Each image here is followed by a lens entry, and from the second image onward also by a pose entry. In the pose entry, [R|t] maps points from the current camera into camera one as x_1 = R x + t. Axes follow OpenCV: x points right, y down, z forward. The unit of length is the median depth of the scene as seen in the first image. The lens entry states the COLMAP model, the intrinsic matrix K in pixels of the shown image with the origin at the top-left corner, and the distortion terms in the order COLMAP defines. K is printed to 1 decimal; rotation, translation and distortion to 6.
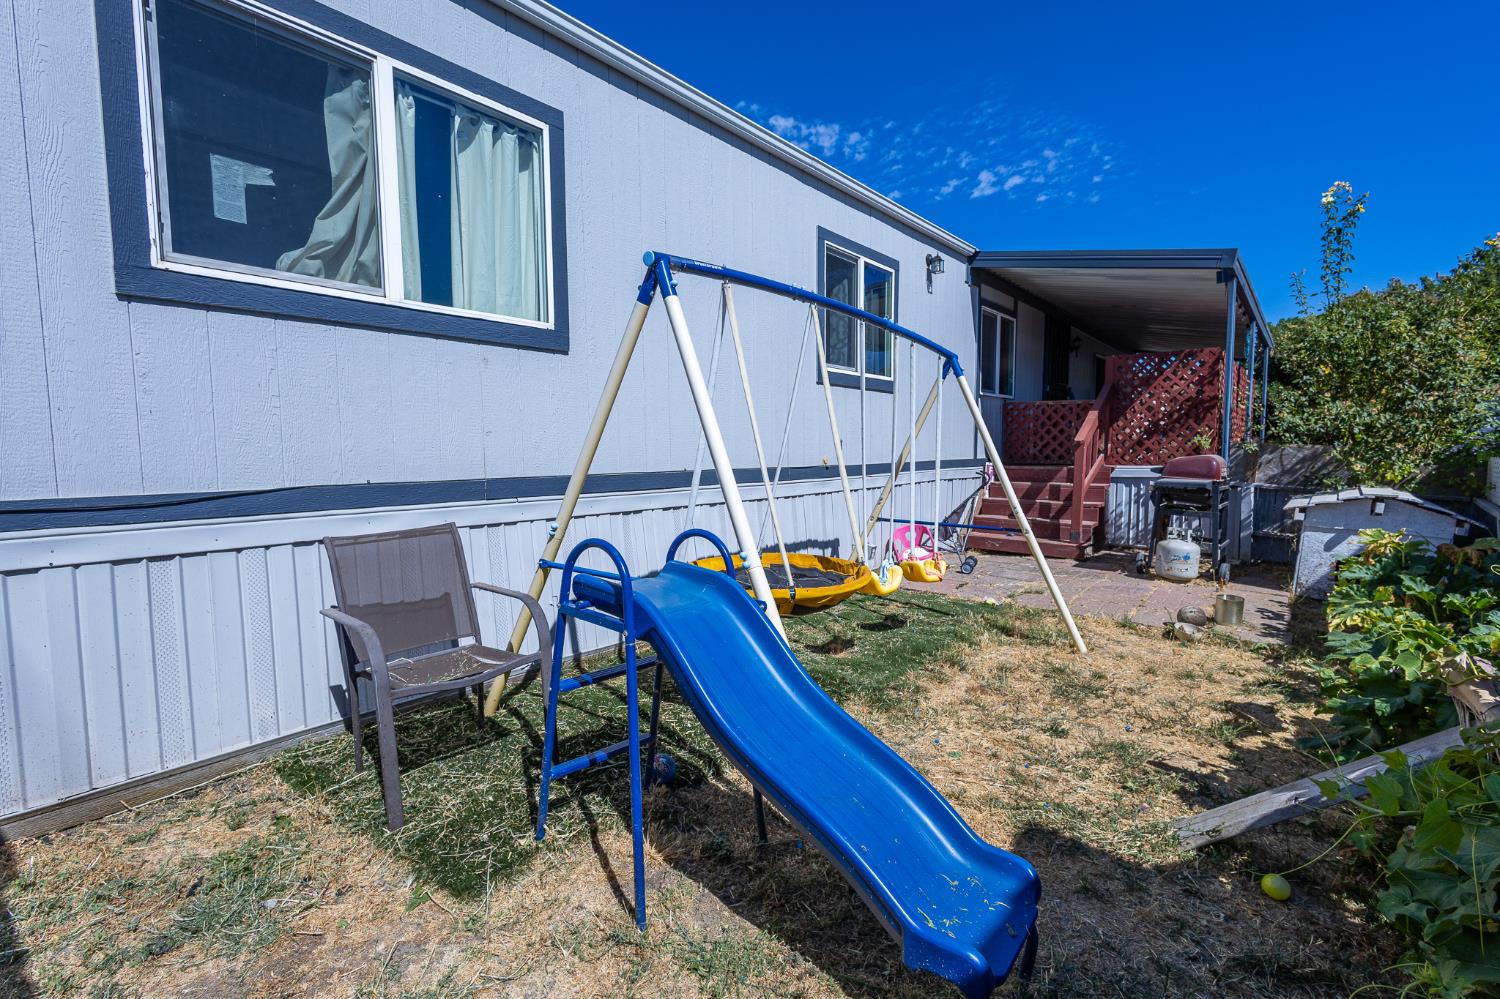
lens RADIAL K [[689.8, 0, 746.0], [0, 689.8, 502.9], [0, 0, 1]] dist [0.011725, -0.002321]
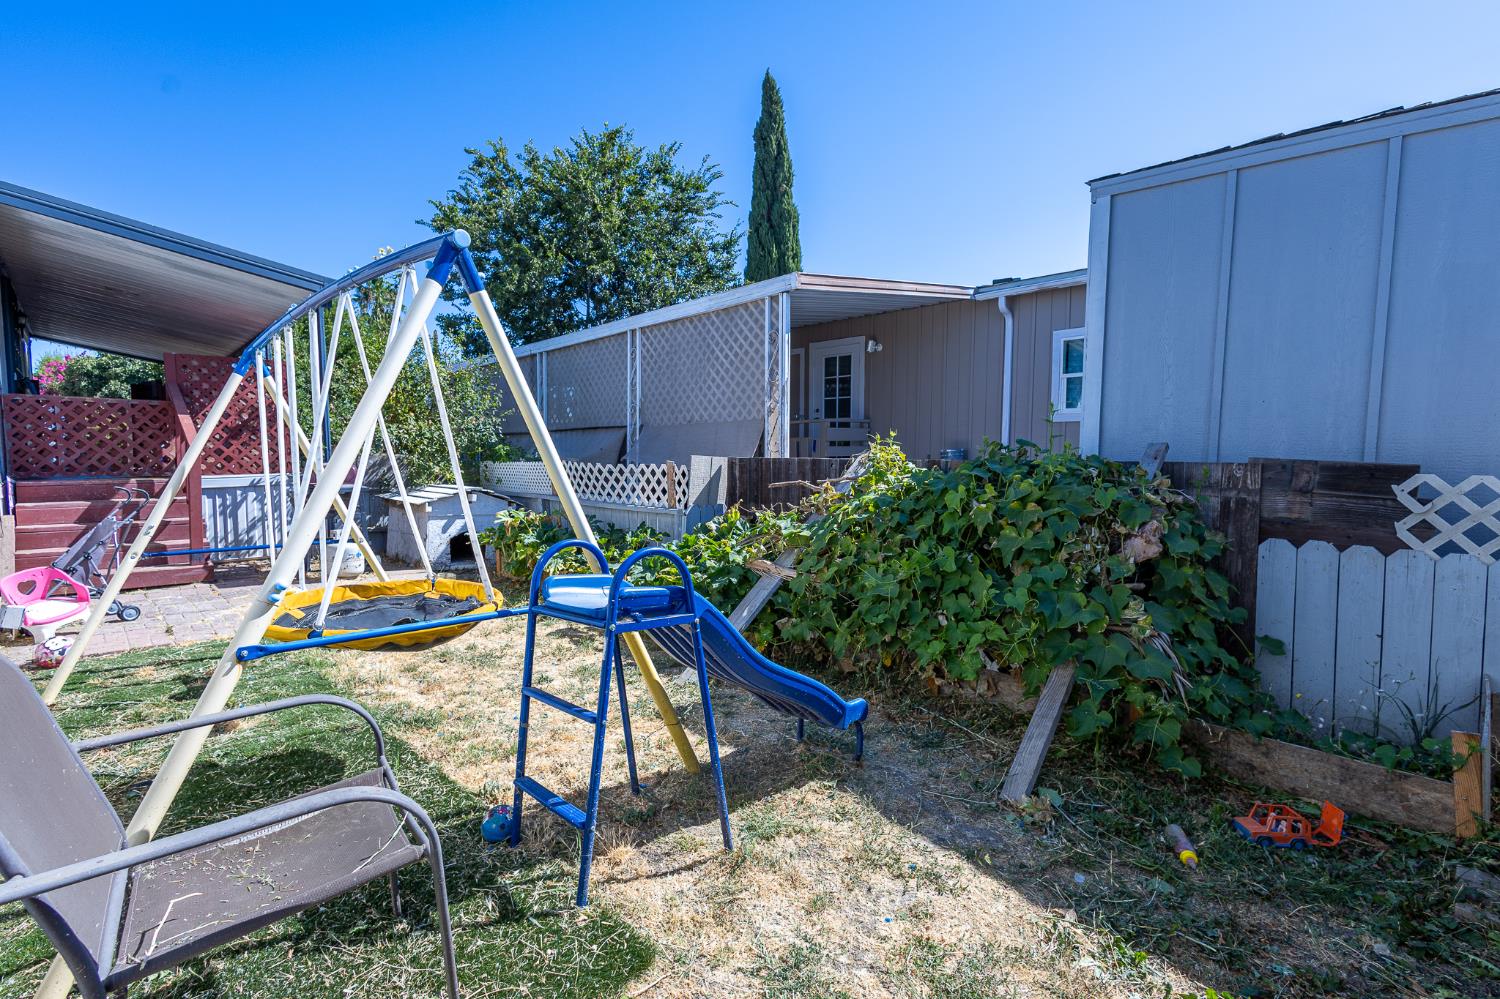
lens RADIAL K [[689.8, 0, 745.1], [0, 689.8, 498.2], [0, 0, 1]] dist [0.011725, -0.002321]
pose [[0.133909, -0.062518, 0.989020, -0.279509], [0.081029, 0.995357, 0.051948, -0.013653], [-0.987675, 0.073183, 0.138353, 0.162723]]
